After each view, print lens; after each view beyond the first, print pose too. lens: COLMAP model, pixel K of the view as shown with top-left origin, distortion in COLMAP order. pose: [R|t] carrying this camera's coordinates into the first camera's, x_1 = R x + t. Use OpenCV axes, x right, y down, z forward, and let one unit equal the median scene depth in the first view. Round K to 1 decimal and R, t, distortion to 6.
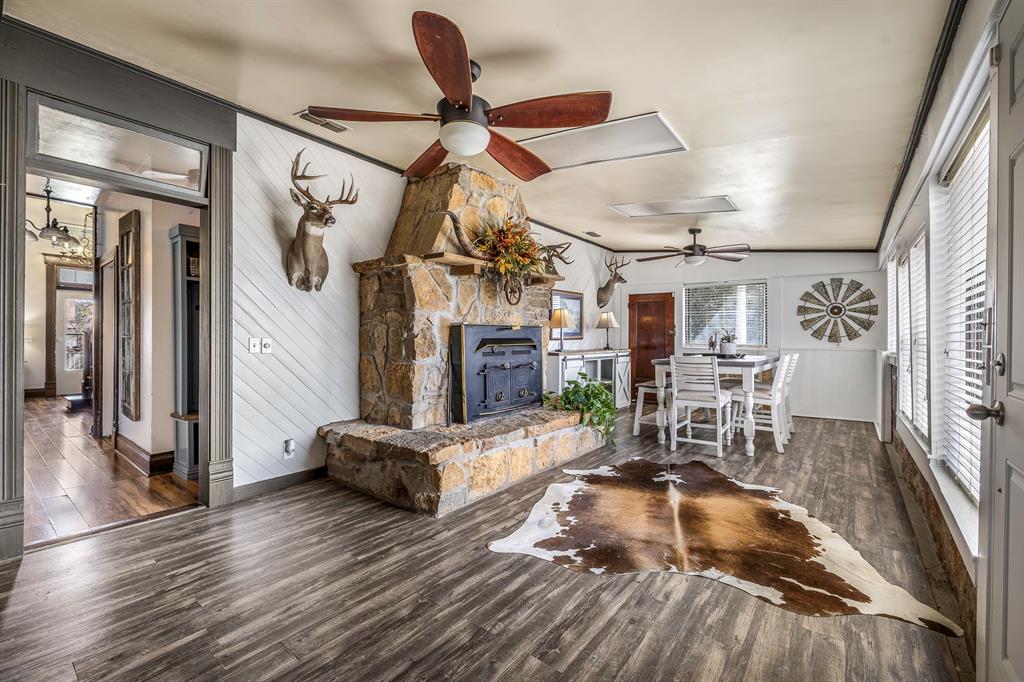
lens RADIAL K [[436.6, 0, 509.6], [0, 436.6, 338.3], [0, 0, 1]] dist [0.000262, -0.000034]
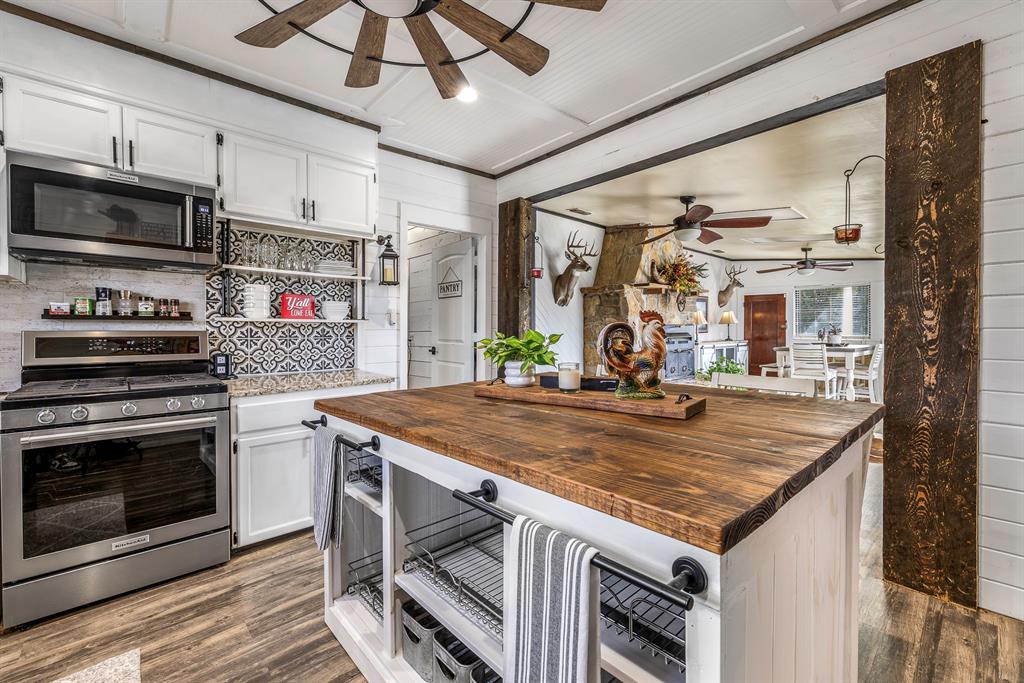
lens RADIAL K [[436.6, 0, 512.7], [0, 436.6, 336.8], [0, 0, 1]] dist [0.000262, -0.000034]
pose [[0.985049, -0.004304, -0.172219, -0.216421], [0.006623, 0.999895, 0.012890, -0.007197], [0.172145, -0.013838, 0.984974, -0.439278]]
